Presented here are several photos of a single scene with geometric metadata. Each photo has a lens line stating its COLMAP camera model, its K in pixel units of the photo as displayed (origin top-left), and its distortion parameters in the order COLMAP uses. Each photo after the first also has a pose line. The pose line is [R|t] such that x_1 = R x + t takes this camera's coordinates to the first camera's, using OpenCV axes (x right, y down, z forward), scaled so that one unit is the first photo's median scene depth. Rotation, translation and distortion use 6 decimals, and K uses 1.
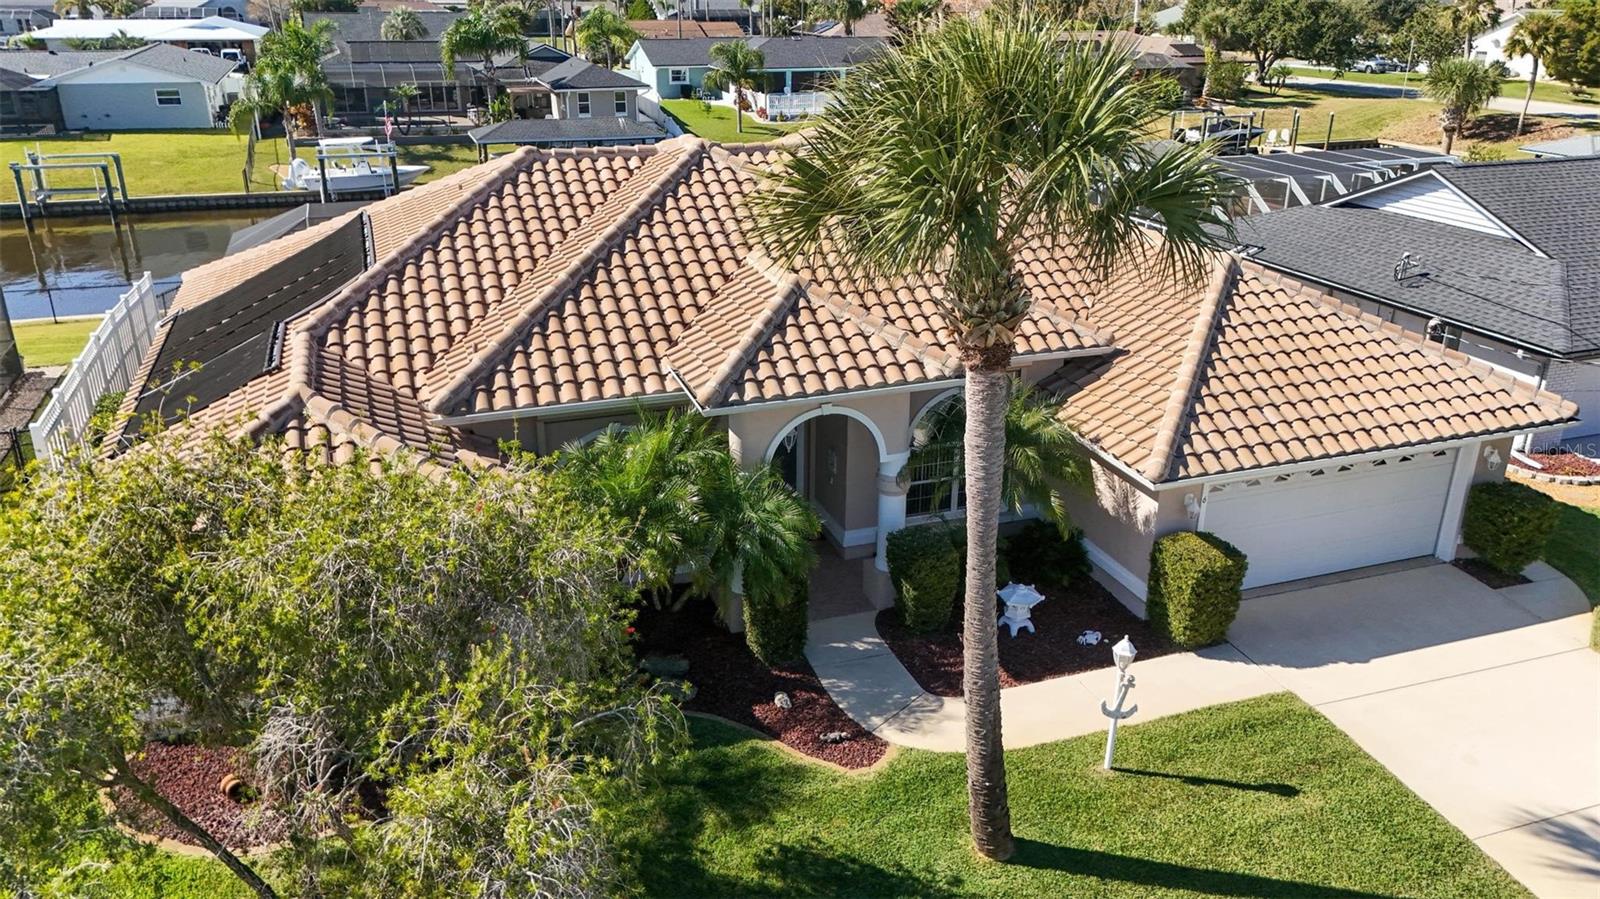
lens RADIAL K [[1179.5, 0, 805.5], [0, 1179.5, 450.9], [0, 0, 1]] dist [0.045593, -0.023339]
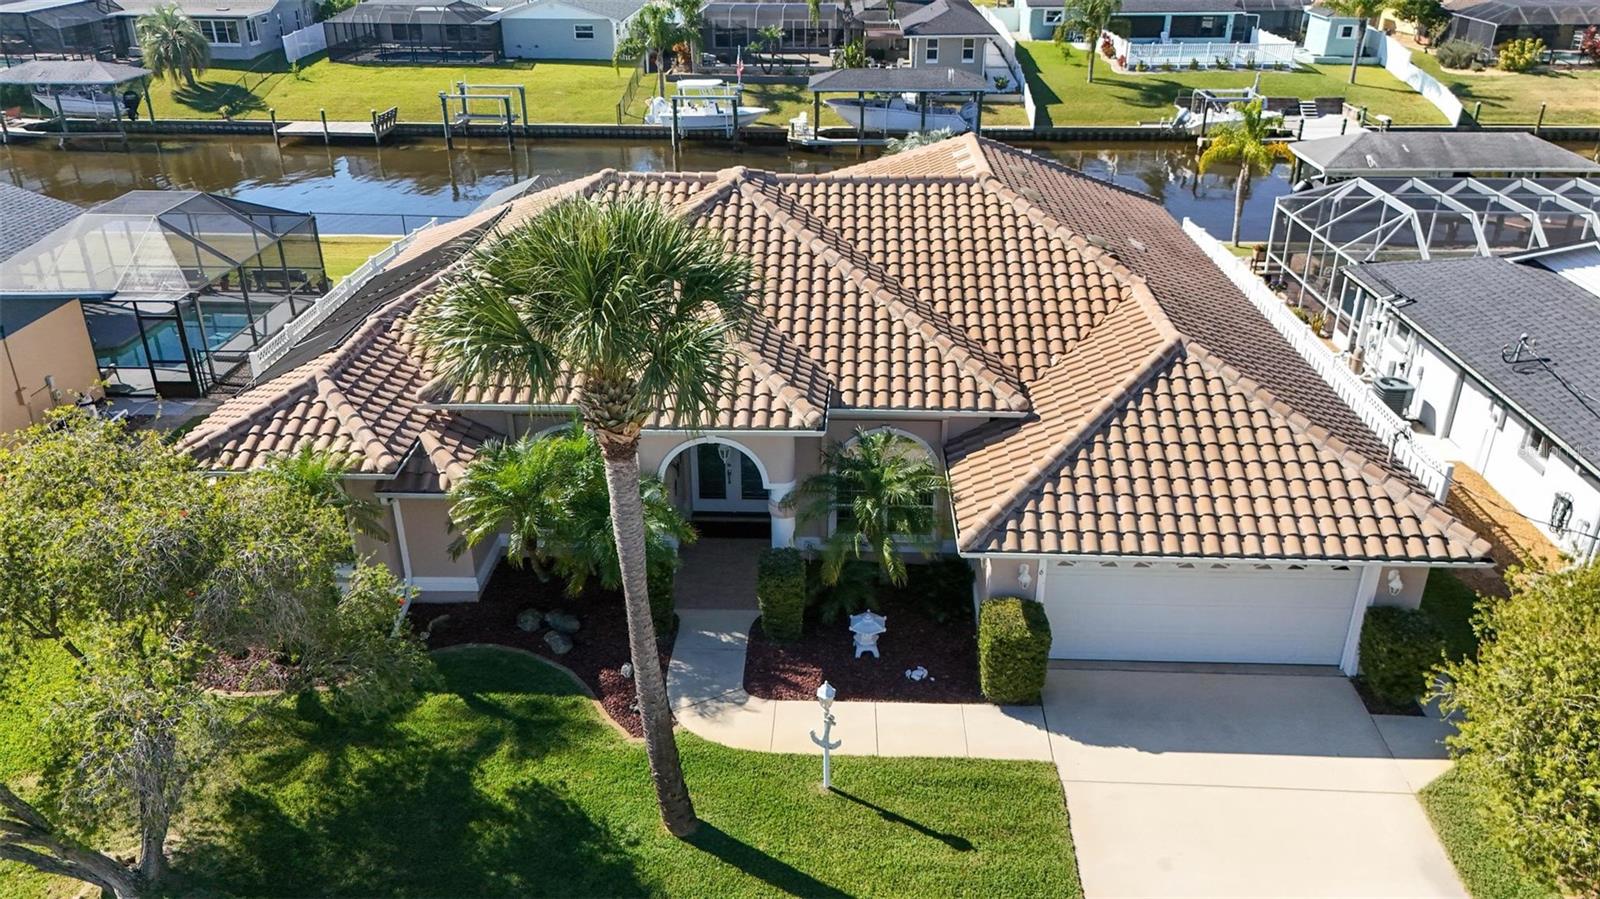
lens RADIAL K [[1179.5, 0, 797.8], [0, 1179.5, 446.5], [0, 0, 1]] dist [0.045593, -0.023339]
pose [[0.928941, 0.154531, -0.336435, 0.413726], [-0.131683, 0.987212, 0.089849, -0.120760], [0.346017, -0.039162, 0.937411, -0.068167]]
